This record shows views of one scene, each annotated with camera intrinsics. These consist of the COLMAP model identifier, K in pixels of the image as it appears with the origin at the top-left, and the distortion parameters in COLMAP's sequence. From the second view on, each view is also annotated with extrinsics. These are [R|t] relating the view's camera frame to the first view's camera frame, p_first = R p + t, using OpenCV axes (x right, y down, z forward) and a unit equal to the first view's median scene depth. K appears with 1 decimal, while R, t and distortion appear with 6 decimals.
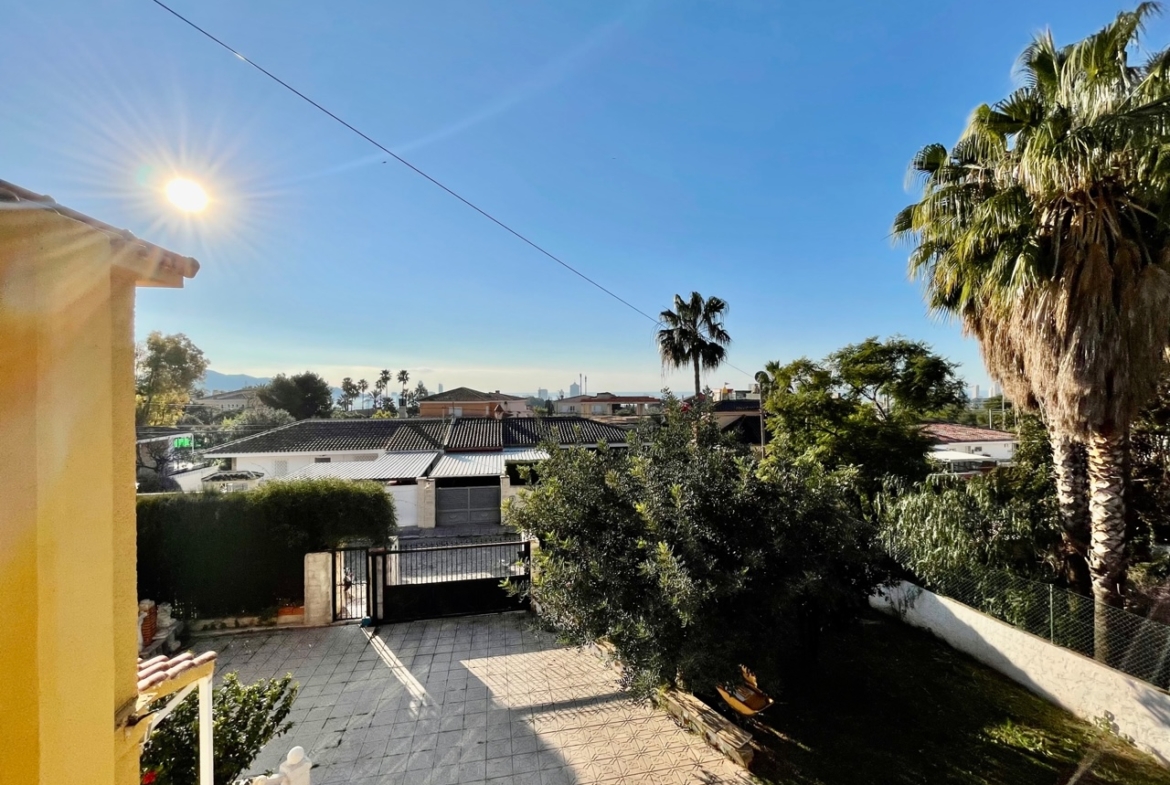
lens RADIAL K [[481.7, 0, 628.4], [0, 481.7, 391.5], [0, 0, 1]] dist [-0.001962, -0.000606]
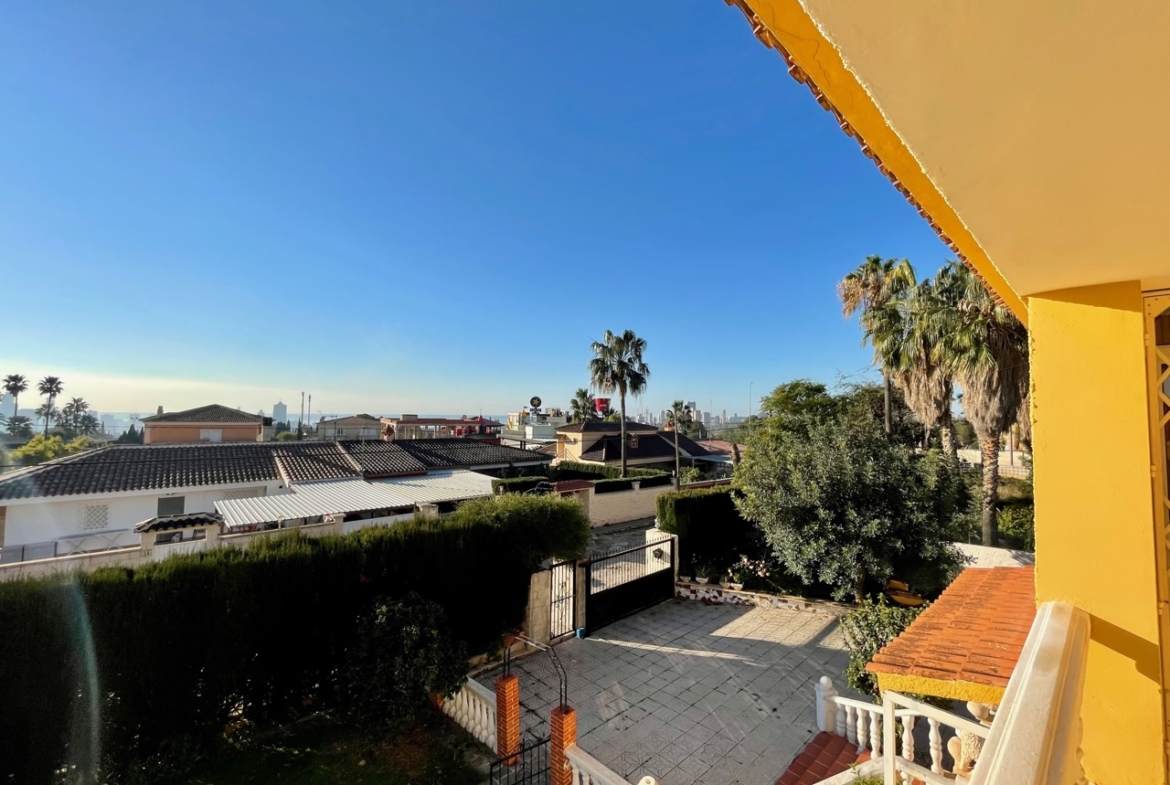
lens RADIAL K [[481.7, 0, 574.5], [0, 481.7, 391.0], [0, 0, 1]] dist [-0.001962, -0.000606]
pose [[0.846622, 0.042189, 0.530520, -1.090892], [-0.014130, 0.998283, -0.056839, 0.023466], [-0.532008, 0.040625, 0.845765, 0.119427]]
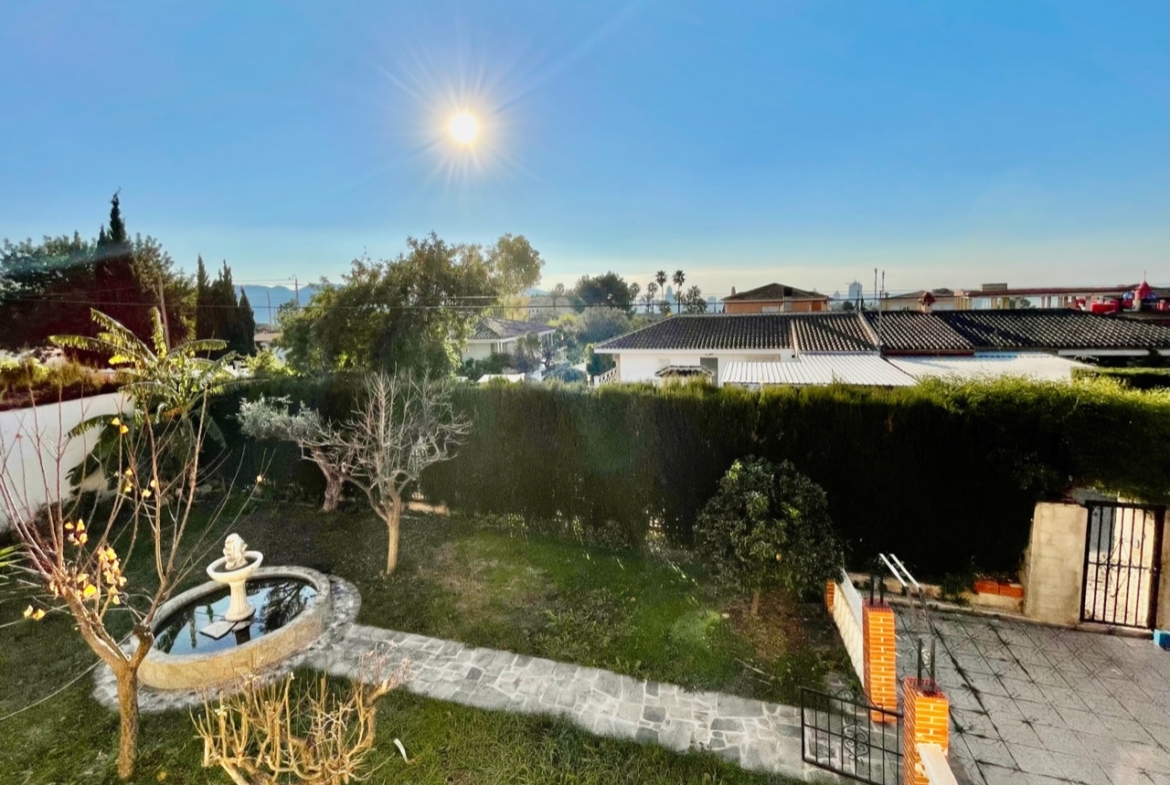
lens RADIAL K [[519.5, 0, 582.1], [0, 519.5, 351.2], [0, 0, 1]] dist [-0.008632, 0.000646]
pose [[0.877143, 0.028155, -0.479403, -0.834324], [0.017880, 0.995673, 0.091191, 0.084147], [0.479896, -0.088559, 0.872844, 0.194916]]
